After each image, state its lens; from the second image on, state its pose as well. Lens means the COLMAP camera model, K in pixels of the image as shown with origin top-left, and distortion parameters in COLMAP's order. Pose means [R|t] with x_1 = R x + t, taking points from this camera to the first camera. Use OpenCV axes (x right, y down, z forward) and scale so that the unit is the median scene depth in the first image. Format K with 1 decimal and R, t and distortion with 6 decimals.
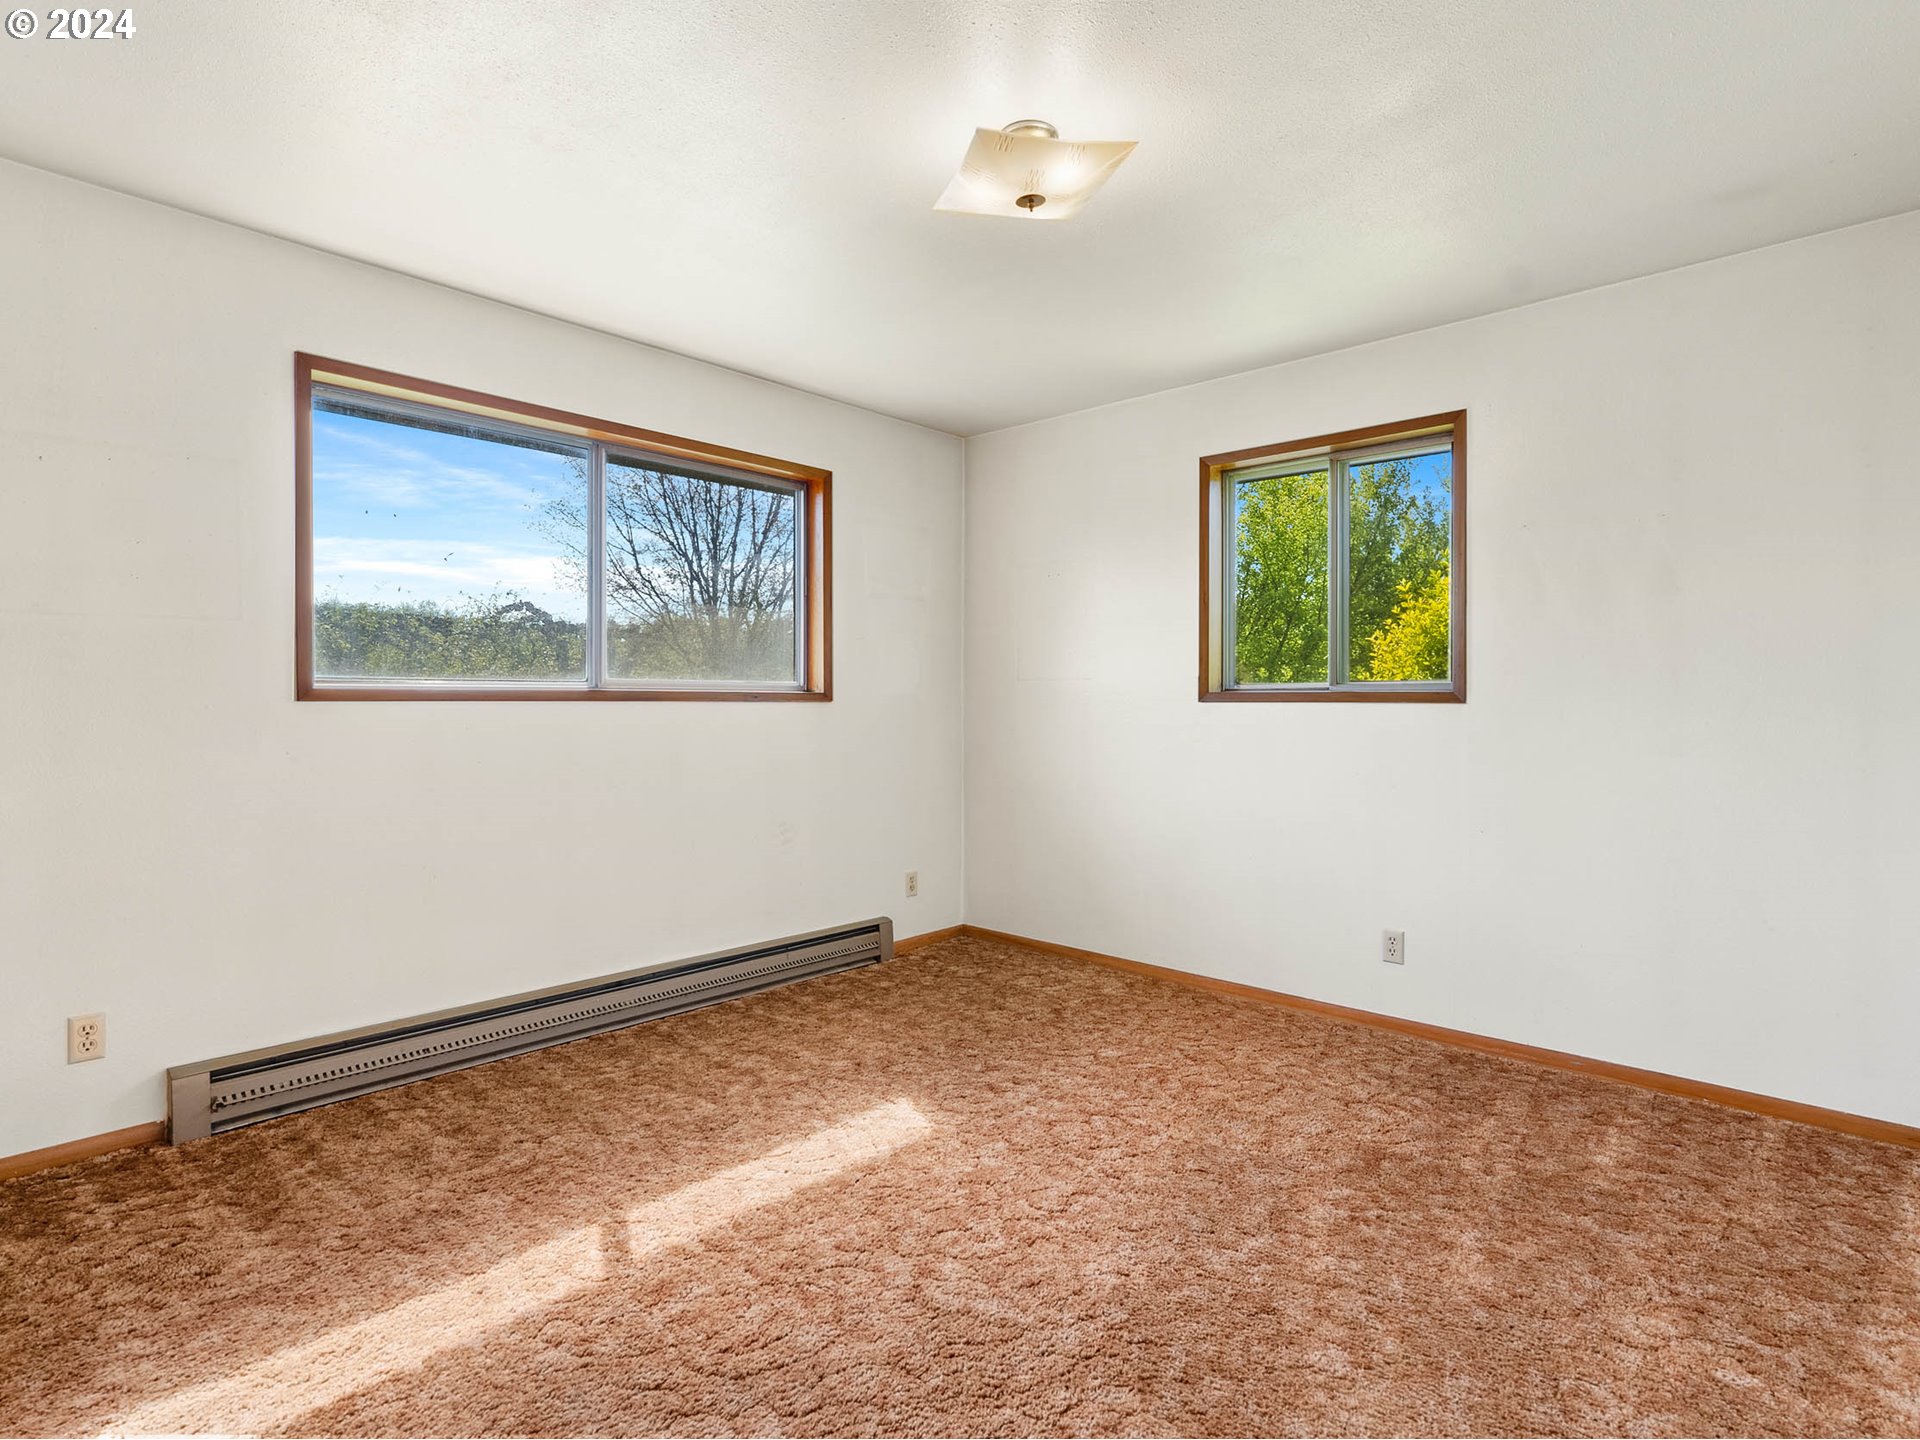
lens RADIAL K [[988.2, 0, 951.7], [0, 988.2, 741.5], [0, 0, 1]] dist [-0.006868, 0.001902]
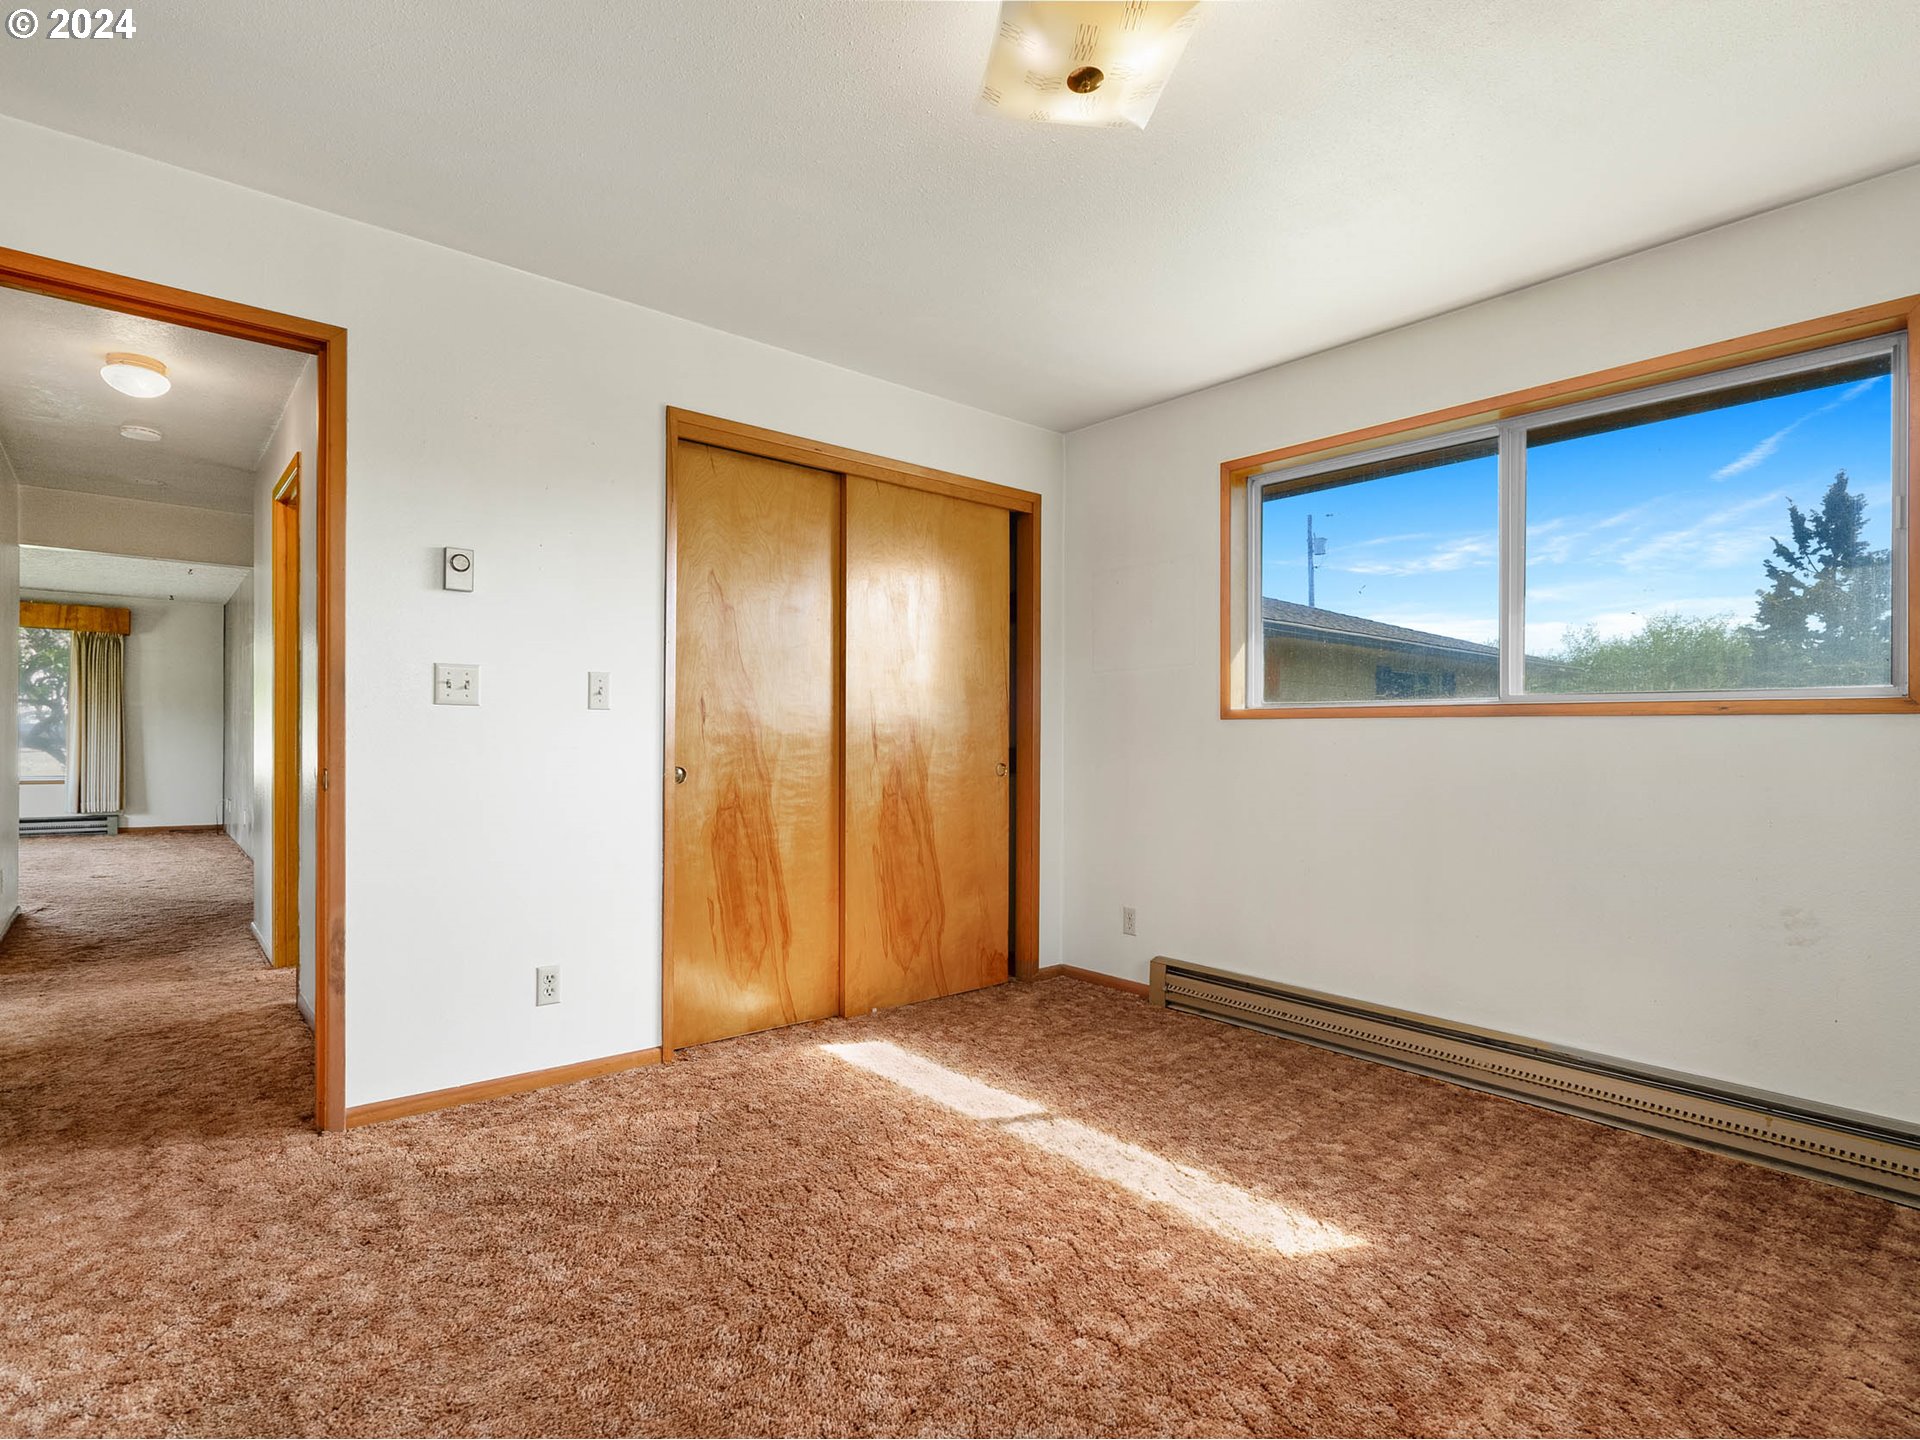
lens RADIAL K [[988.2, 0, 951.7], [0, 988.2, 741.5], [0, 0, 1]] dist [-0.006868, 0.001902]
pose [[-0.131264, -0.000818, -0.991347, 0.746602], [-0.050950, 0.998684, 0.005922, -0.000949], [0.990037, 0.051286, -0.131133, 0.796514]]
